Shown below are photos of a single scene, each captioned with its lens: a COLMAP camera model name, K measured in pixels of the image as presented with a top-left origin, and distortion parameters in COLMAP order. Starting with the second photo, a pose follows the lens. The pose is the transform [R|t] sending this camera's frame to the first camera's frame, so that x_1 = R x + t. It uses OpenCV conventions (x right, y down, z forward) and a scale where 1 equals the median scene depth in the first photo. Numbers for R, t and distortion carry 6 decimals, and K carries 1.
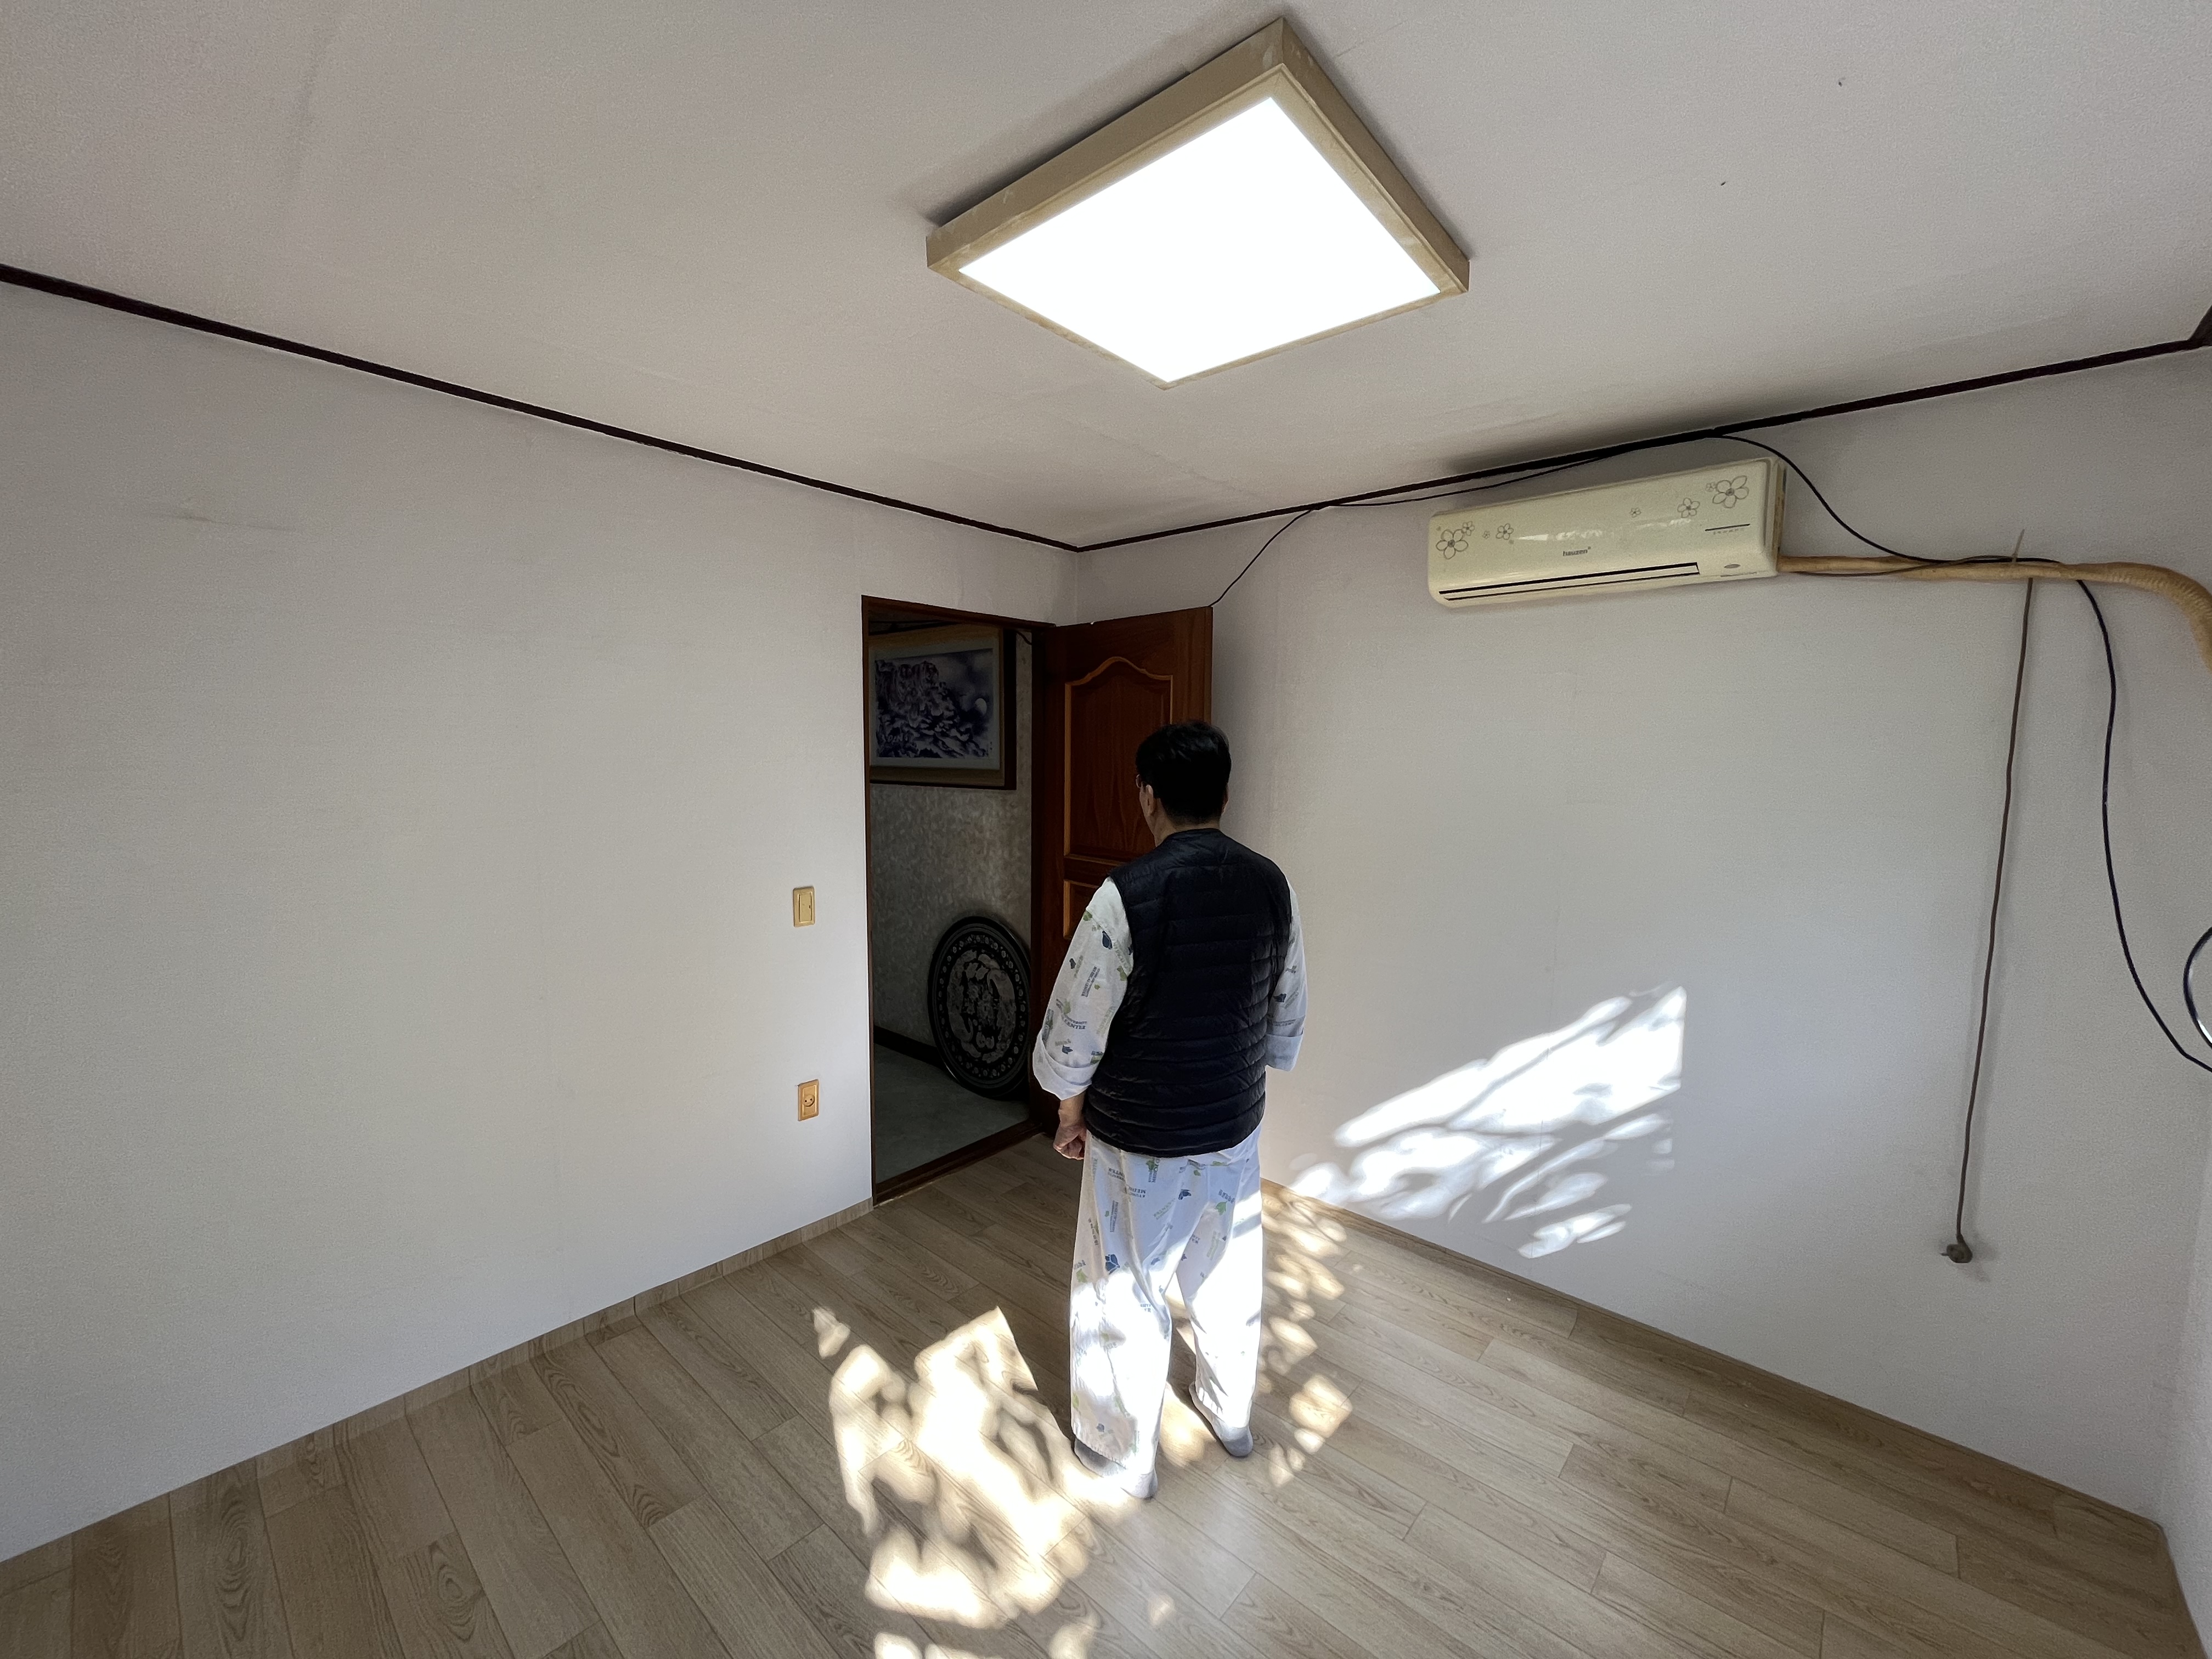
lens RADIAL K [[896.0, 0, 1106.0], [0, 896.0, 829.5], [0, 0, 1]] dist [0.028051, -0.000001]
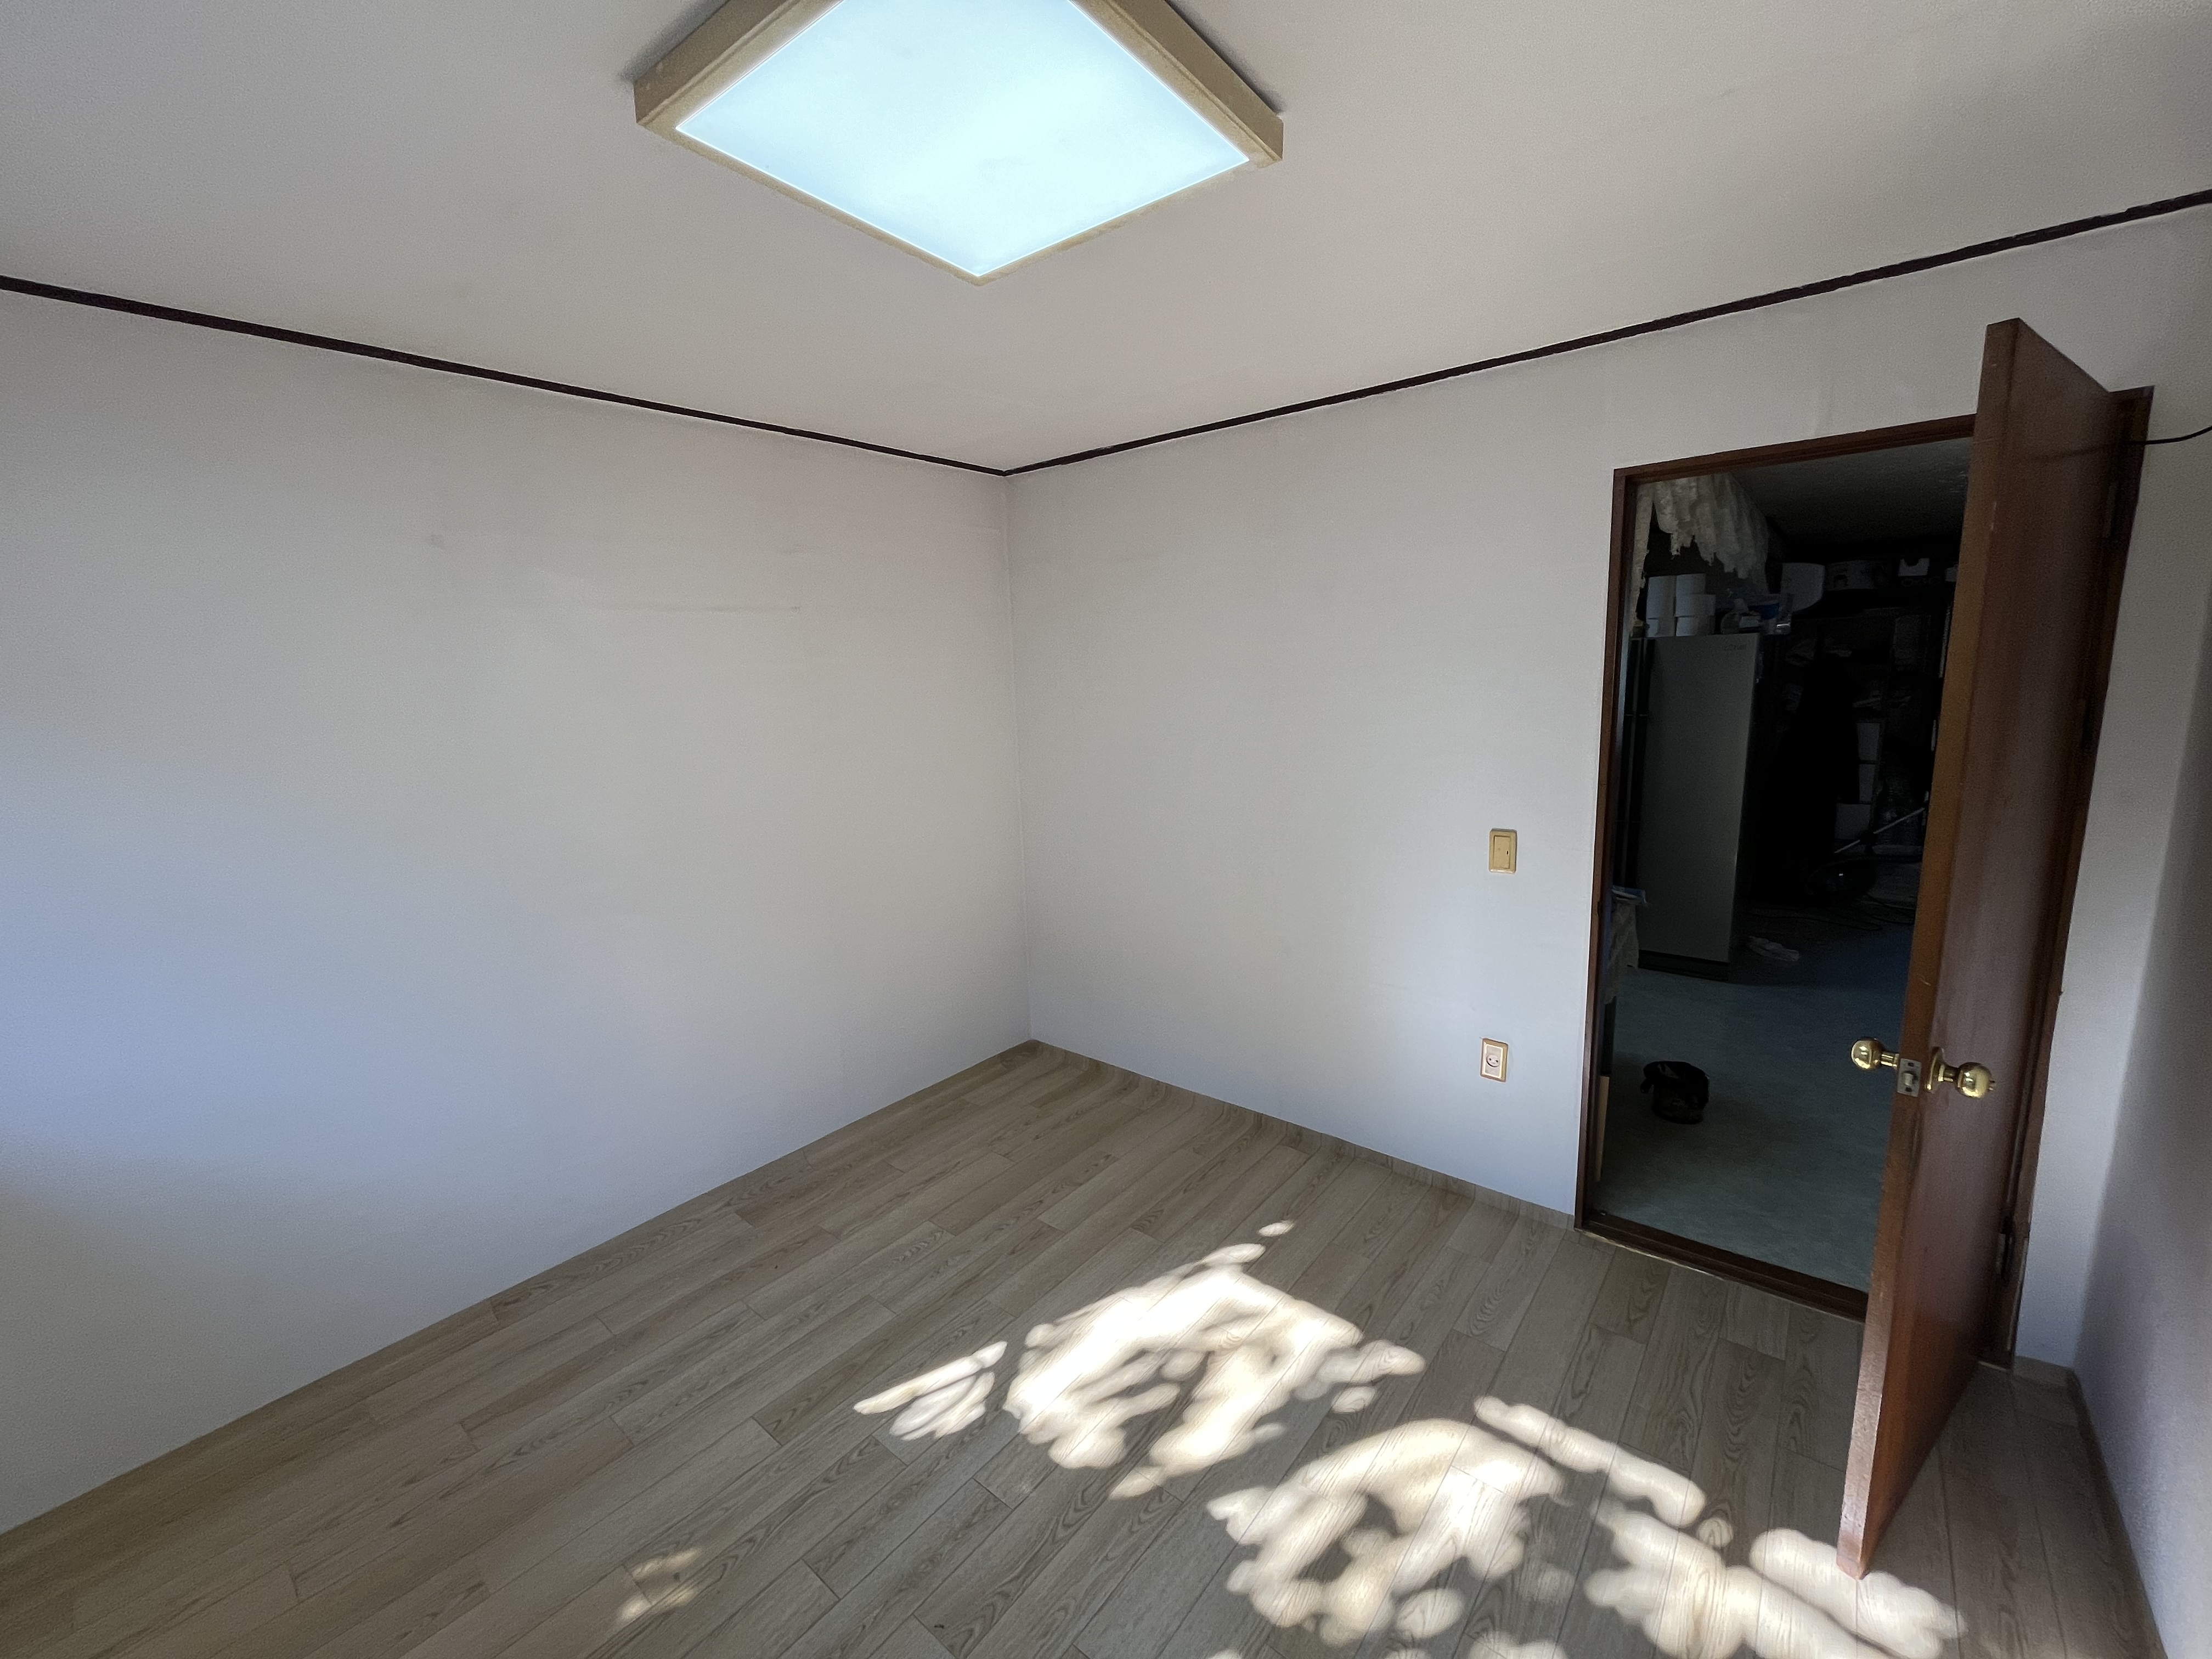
lens RADIAL K [[890.7, 0, 1106.0], [0, 890.7, 829.5], [0, 0, 1]] dist [-0.000246, -0.000036]
pose [[0.053991, 0.155194, -0.986408, 0.518687], [-0.057964, 0.986670, 0.152062, -0.047890], [0.996858, 0.048966, 0.062267, 0.551825]]
